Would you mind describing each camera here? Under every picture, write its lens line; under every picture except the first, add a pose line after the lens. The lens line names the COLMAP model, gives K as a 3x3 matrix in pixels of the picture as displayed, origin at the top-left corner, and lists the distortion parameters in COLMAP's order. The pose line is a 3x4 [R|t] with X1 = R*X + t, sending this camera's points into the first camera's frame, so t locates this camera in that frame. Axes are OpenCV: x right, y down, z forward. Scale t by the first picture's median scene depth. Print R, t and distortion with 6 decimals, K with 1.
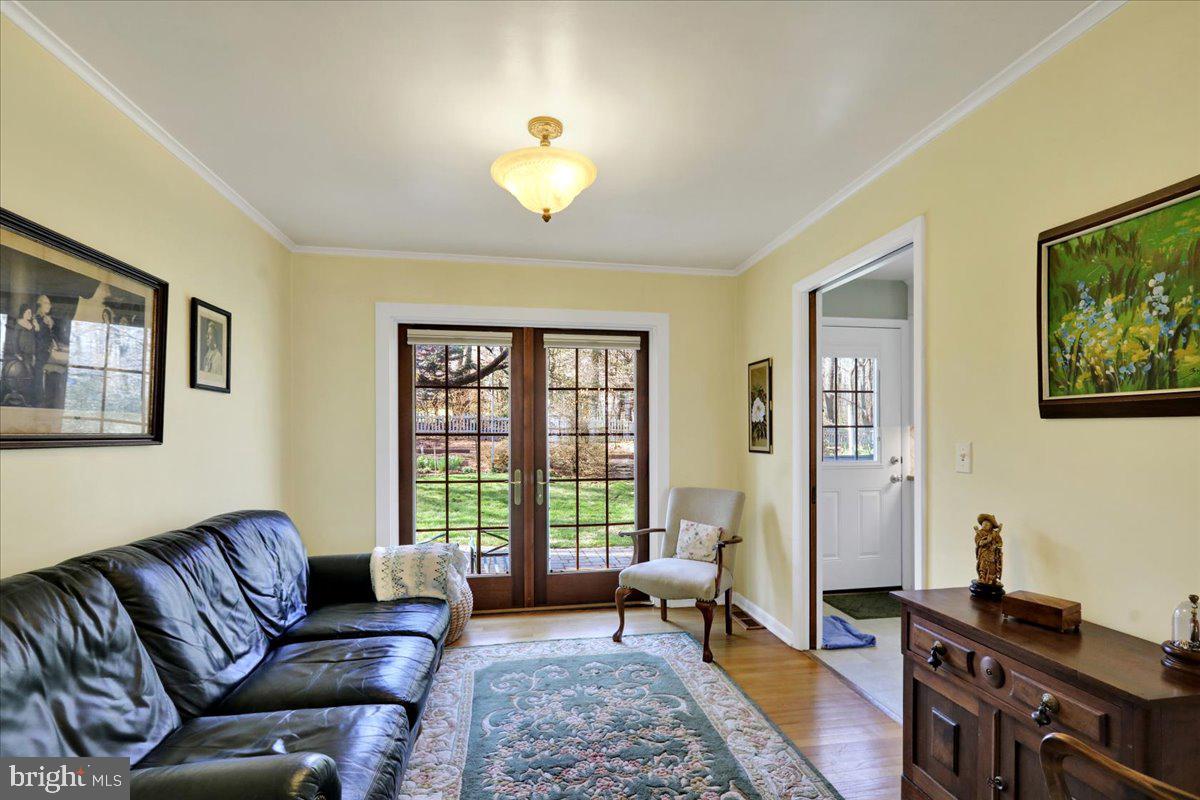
lens RADIAL K [[554.5, 0, 606.3], [0, 554.5, 431.5], [0, 0, 1]] dist [-0.001093, 0.001795]
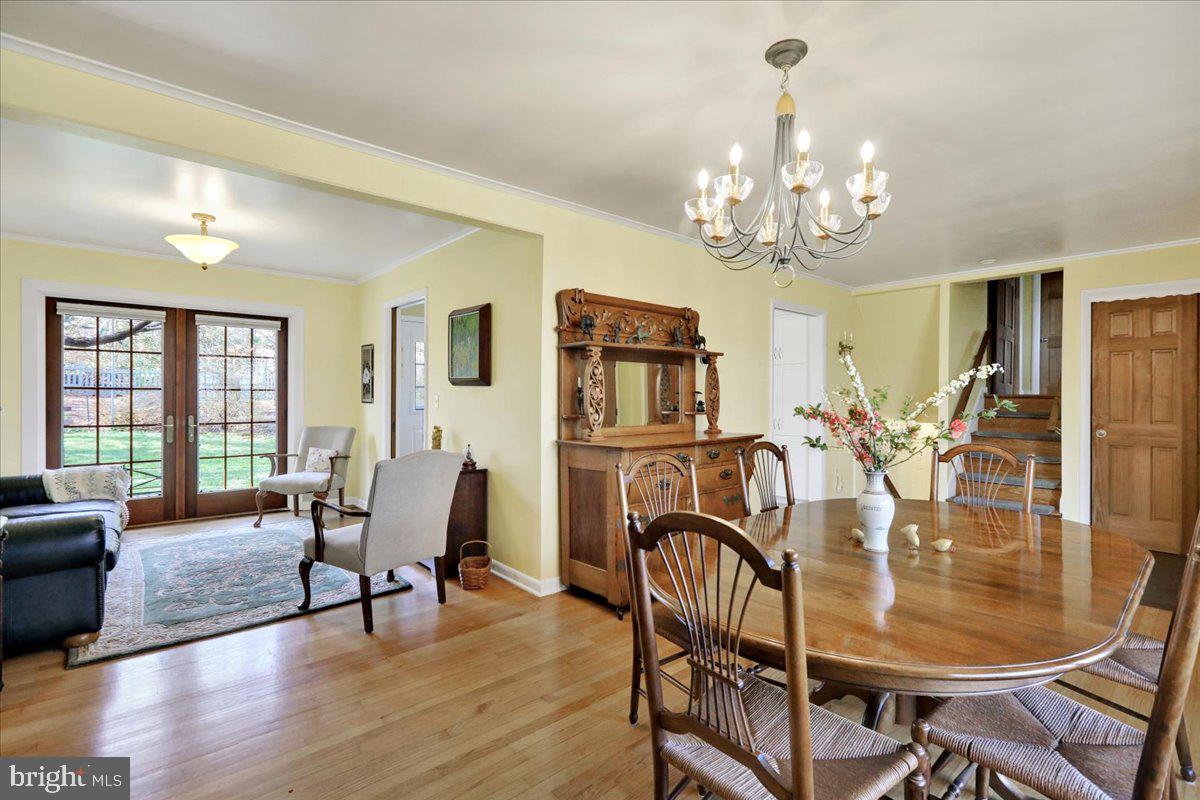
lens RADIAL K [[554.5, 0, 618.2], [0, 554.5, 396.6], [0, 0, 1]] dist [-0.001093, 0.001795]
pose [[0.846269, 0.007091, 0.532709, 0.048415], [-0.012892, 0.999891, 0.007171, -0.000442], [-0.532600, -0.012936, 0.846268, -0.840395]]
